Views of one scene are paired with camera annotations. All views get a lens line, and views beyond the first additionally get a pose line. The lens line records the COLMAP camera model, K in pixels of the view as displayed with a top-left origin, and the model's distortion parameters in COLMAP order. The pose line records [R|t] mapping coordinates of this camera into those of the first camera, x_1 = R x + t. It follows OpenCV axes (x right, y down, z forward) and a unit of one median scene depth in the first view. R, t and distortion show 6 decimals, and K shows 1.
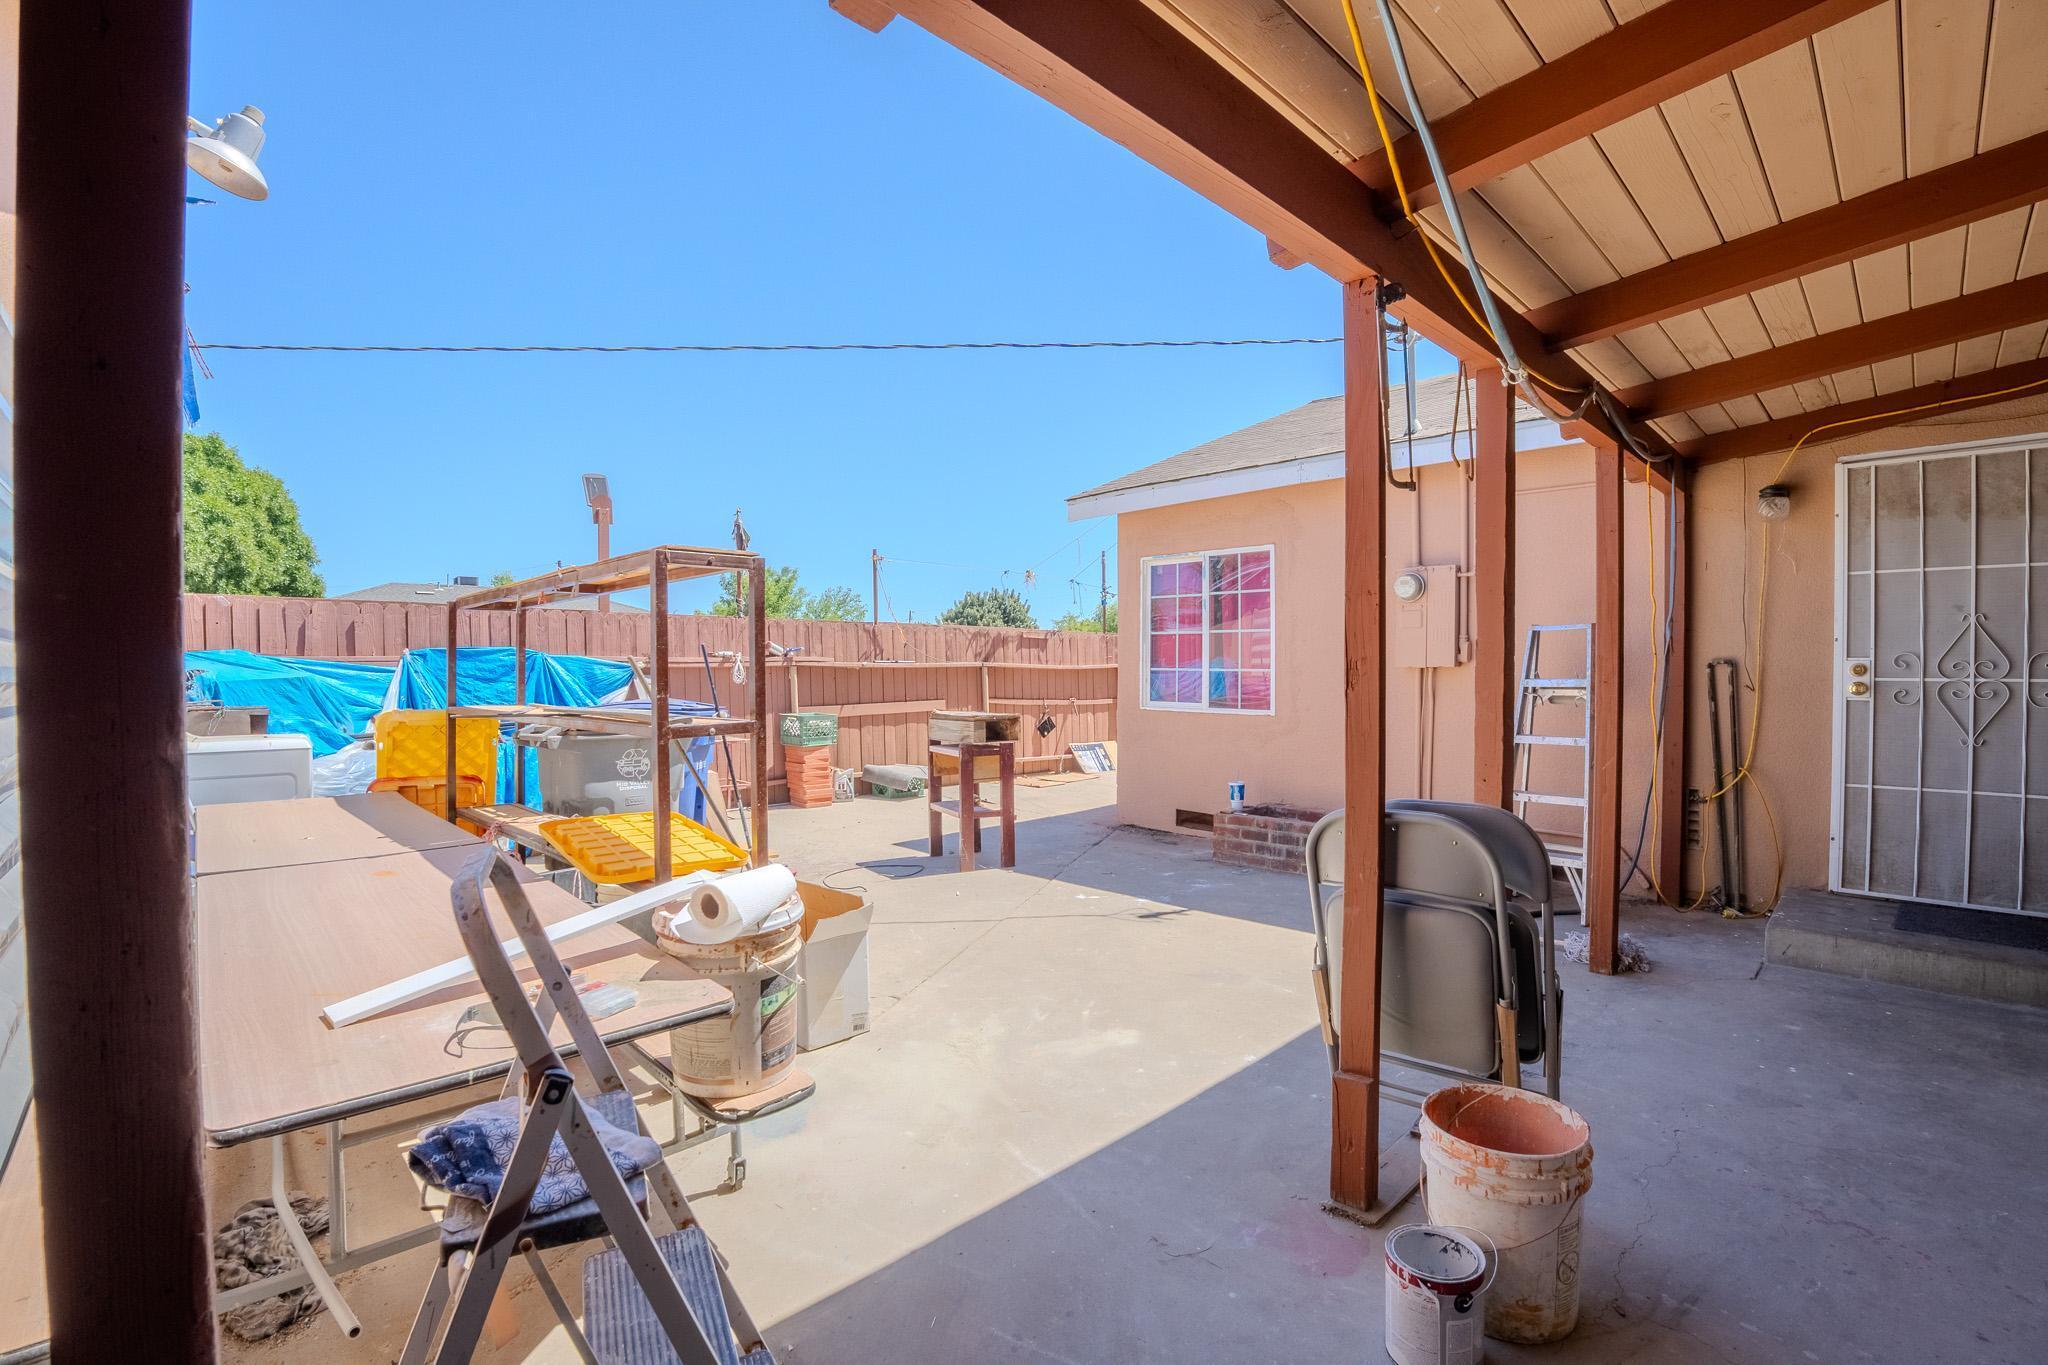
lens RADIAL K [[907.2, 0, 1029.7], [0, 907.2, 678.7], [0, 0, 1]] dist [-0.055978, 0.008727]
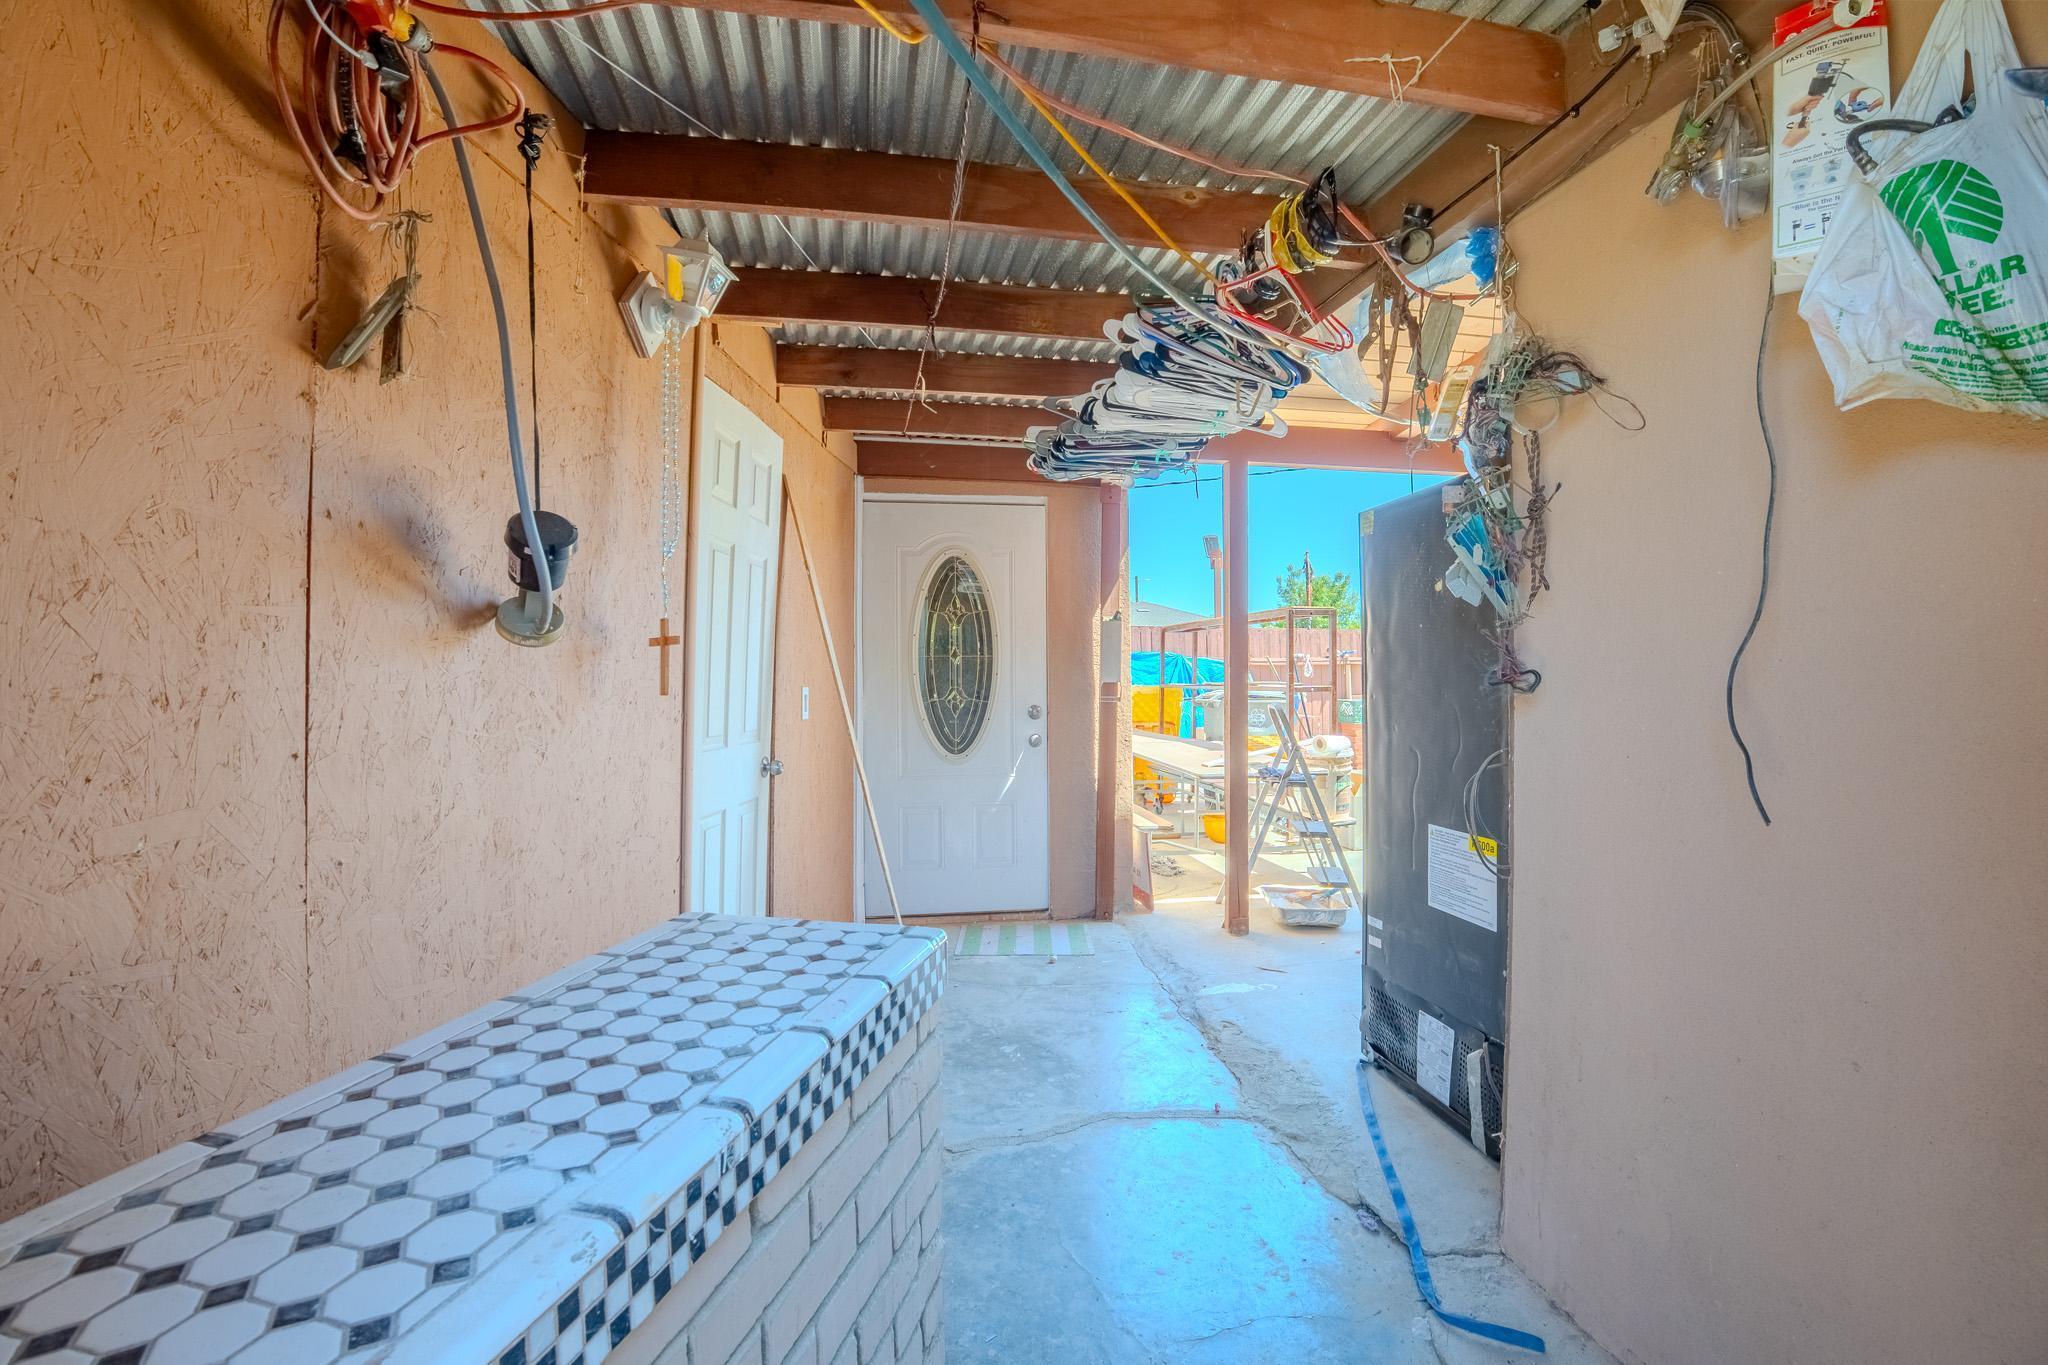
lens RADIAL K [[907.2, 0, 1029.7], [0, 907.2, 681.2], [0, 0, 1]] dist [-0.055978, 0.008727]
pose [[0.829804, 0.018588, -0.557745, 0.277793], [-0.020808, 0.999781, 0.002362, 0.041049], [0.557666, 0.009646, 0.830009, -1.117714]]
